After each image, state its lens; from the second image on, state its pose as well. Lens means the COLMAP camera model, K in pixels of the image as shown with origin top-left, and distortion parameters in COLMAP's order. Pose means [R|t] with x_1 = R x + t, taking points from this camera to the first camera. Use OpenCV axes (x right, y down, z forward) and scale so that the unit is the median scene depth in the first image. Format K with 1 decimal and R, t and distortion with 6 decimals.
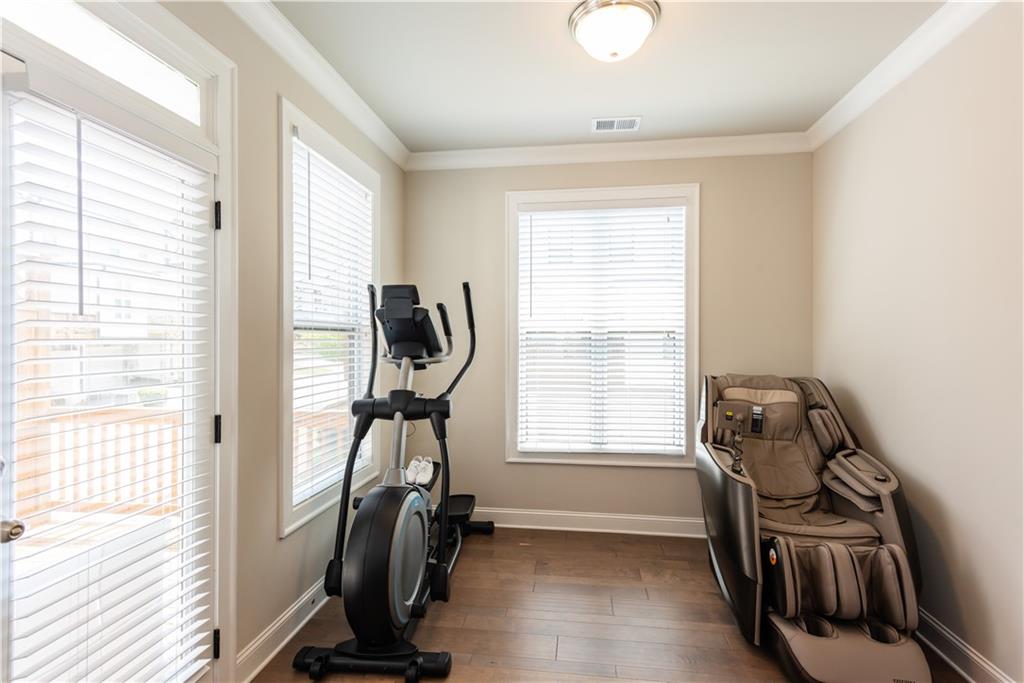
lens RADIAL K [[493.9, 0, 515.3], [0, 493.9, 341.7], [0, 0, 1]] dist [0.002151, 0.000523]
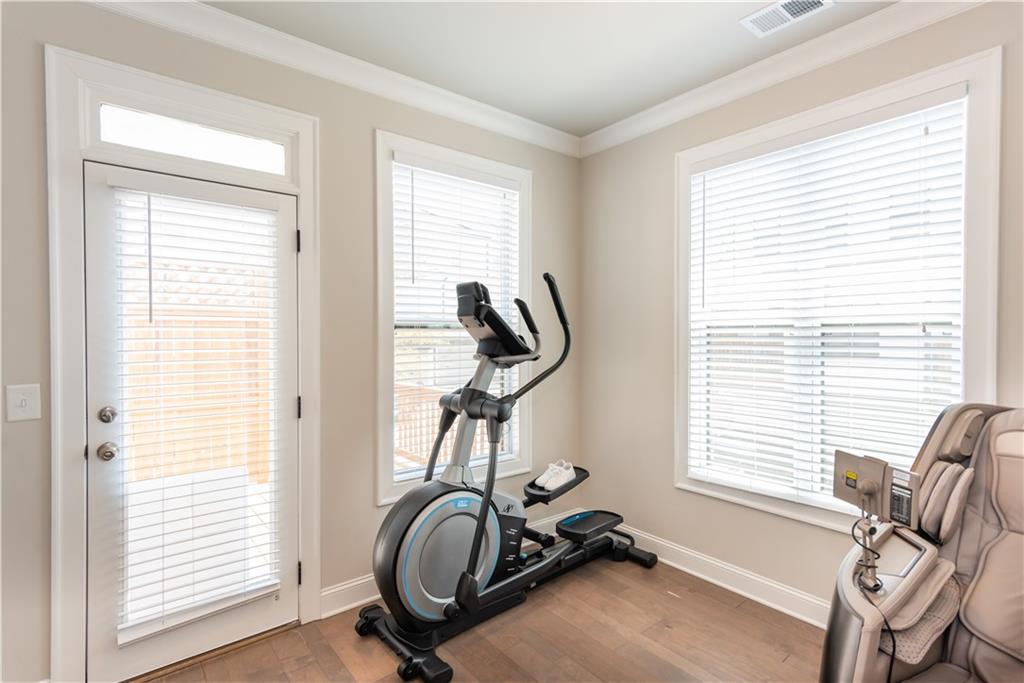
lens RADIAL K [[493.9, 0, 515.3], [0, 493.9, 341.7], [0, 0, 1]] dist [0.002151, 0.000523]
pose [[0.721727, 0.008116, -0.692131, 0.475442], [-0.001500, 0.999947, 0.010161, -0.004906], [0.692177, -0.006296, 0.721701, 0.313720]]
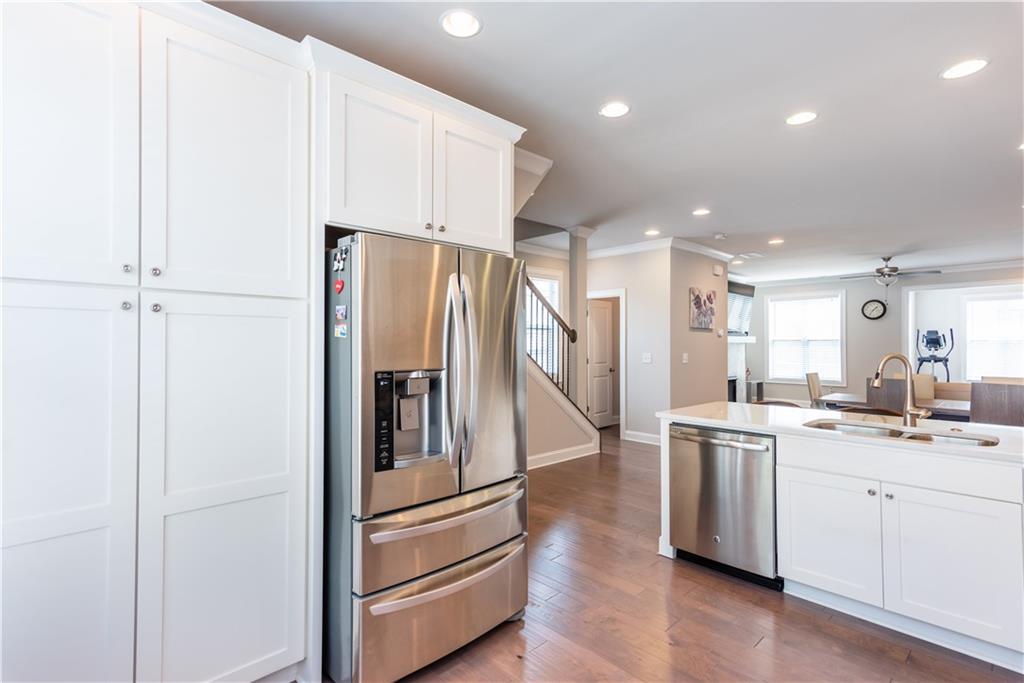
lens RADIAL K [[493.9, 0, 515.3], [0, 493.9, 341.7], [0, 0, 1]] dist [0.002151, 0.000523]
pose [[0.776245, -0.007821, -0.630382, -0.303104], [0.000034, 0.999924, -0.012364, 0.031631], [0.630431, 0.009576, 0.776186, -4.109914]]
